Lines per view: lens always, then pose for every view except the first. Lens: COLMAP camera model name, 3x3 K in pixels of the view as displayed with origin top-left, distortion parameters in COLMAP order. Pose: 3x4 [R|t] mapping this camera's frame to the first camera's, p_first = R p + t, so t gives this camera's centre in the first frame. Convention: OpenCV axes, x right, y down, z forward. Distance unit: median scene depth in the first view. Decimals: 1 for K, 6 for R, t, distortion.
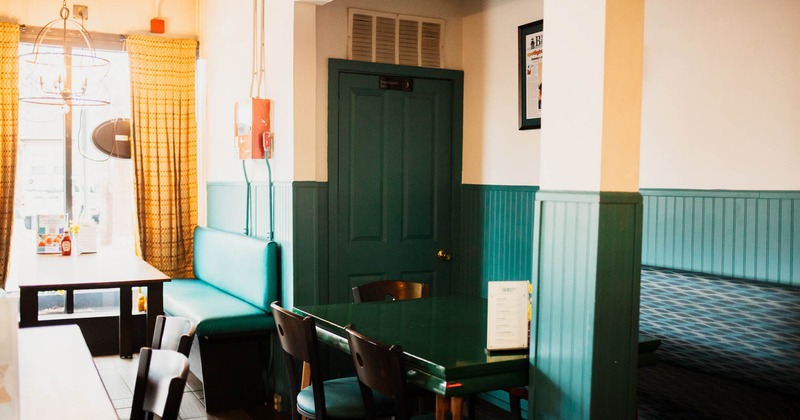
lens RADIAL K [[755.5, 0, 400.1], [0, 755.5, 214.7], [0, 0, 1]] dist [-0.036695, 0.000000]
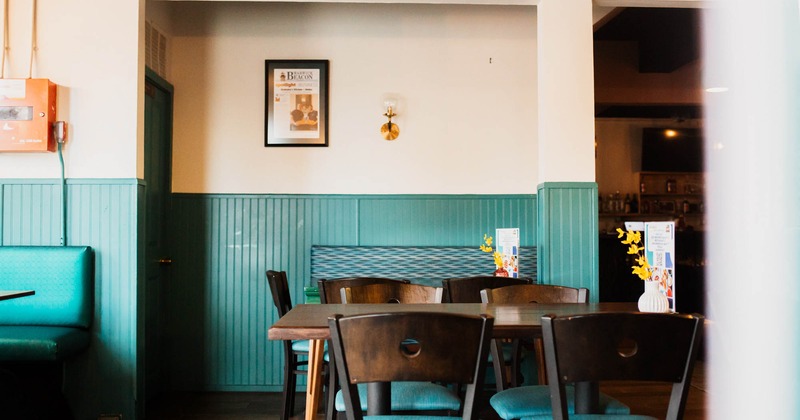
lens RADIAL K [[796.7, 0, 391.9], [0, 796.7, 206.5], [0, 0, 1]] dist [-0.039061, 0.000000]
pose [[0.447902, 0.026770, 0.893682, -0.794979], [0.042949, 0.997754, -0.051413, 0.049722], [-0.893051, 0.061410, 0.445746, 0.252282]]
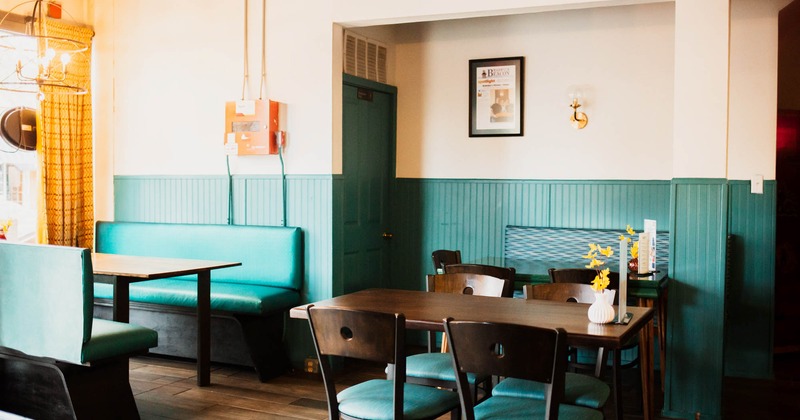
lens RADIAL K [[796.7, 0, 395.5], [0, 796.7, 214.0], [0, 0, 1]] dist [-0.039061, 0.000000]
pose [[0.813744, -0.022484, 0.580788, -0.711496], [0.024504, 0.999690, 0.004369, 0.013476], [-0.580706, 0.010676, 0.814043, -0.067359]]
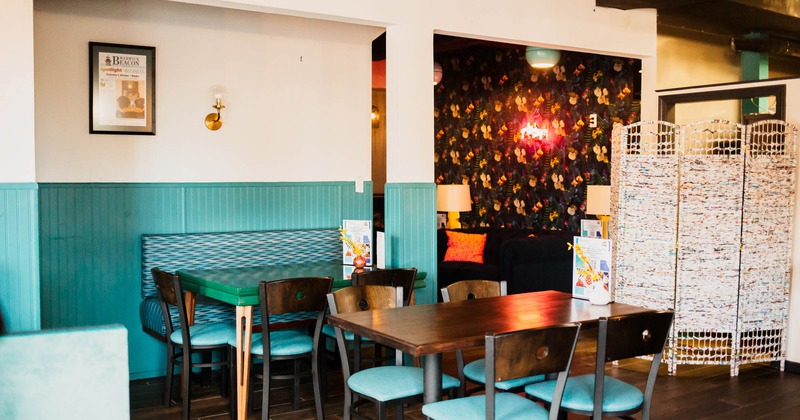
lens RADIAL K [[796.7, 0, 397.1], [0, 796.7, 209.4], [0, 0, 1]] dist [-0.039061, 0.000000]
pose [[-0.087982, -0.051004, 0.994815, -0.984631], [0.041916, 0.997614, 0.054854, -0.040843], [-0.995240, 0.046525, -0.085635, 0.597991]]
